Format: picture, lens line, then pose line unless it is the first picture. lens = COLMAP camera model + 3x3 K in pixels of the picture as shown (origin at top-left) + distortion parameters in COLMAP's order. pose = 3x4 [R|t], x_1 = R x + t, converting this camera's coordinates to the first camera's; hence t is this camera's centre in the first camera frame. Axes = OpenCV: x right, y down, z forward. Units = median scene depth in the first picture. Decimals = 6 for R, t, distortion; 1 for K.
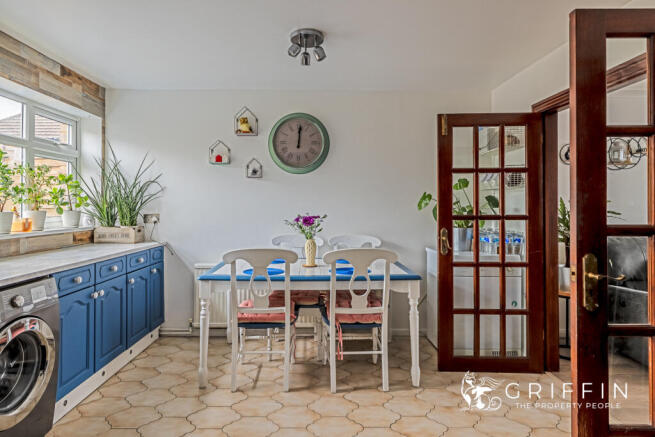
lens RADIAL K [[375.4, 0, 320.5], [0, 375.4, 201.1], [0, 0, 1]] dist [-0.002946, 0.000143]
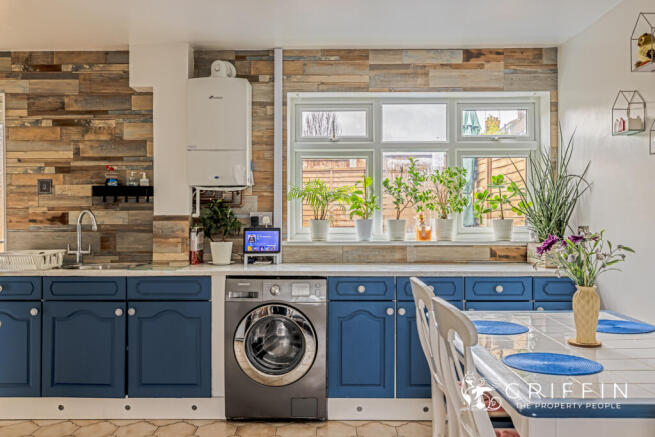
lens RADIAL K [[623.4, 0, 325.7], [0, 623.4, 217.6], [0, 0, 1]] dist [0.001835, 0.000000]
pose [[-0.019545, 0.003809, -0.999802, 0.791772], [0.015284, 0.999877, 0.003510, 0.012659], [0.999692, -0.015213, -0.019600, 0.752761]]
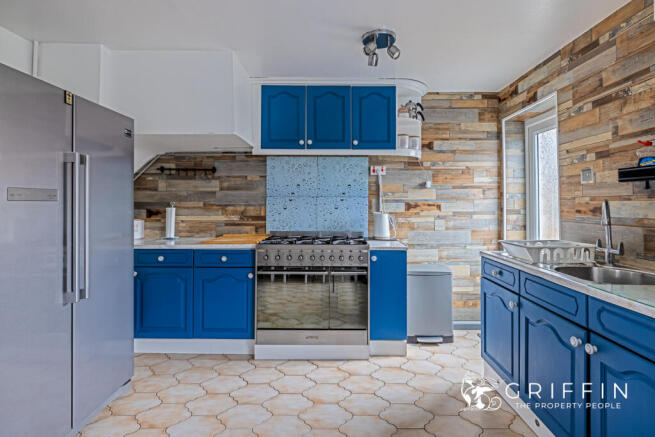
lens RADIAL K [[327.5, 0, 339.7], [0, 327.5, 197.2], [0, 0, 1]] dist [-0.008758, 0.002614]
pose [[-0.999848, -0.000897, 0.017396, -0.156058], [-0.001435, 0.999522, -0.030885, 0.006383], [-0.017360, -0.030905, -0.999372, 0.794454]]
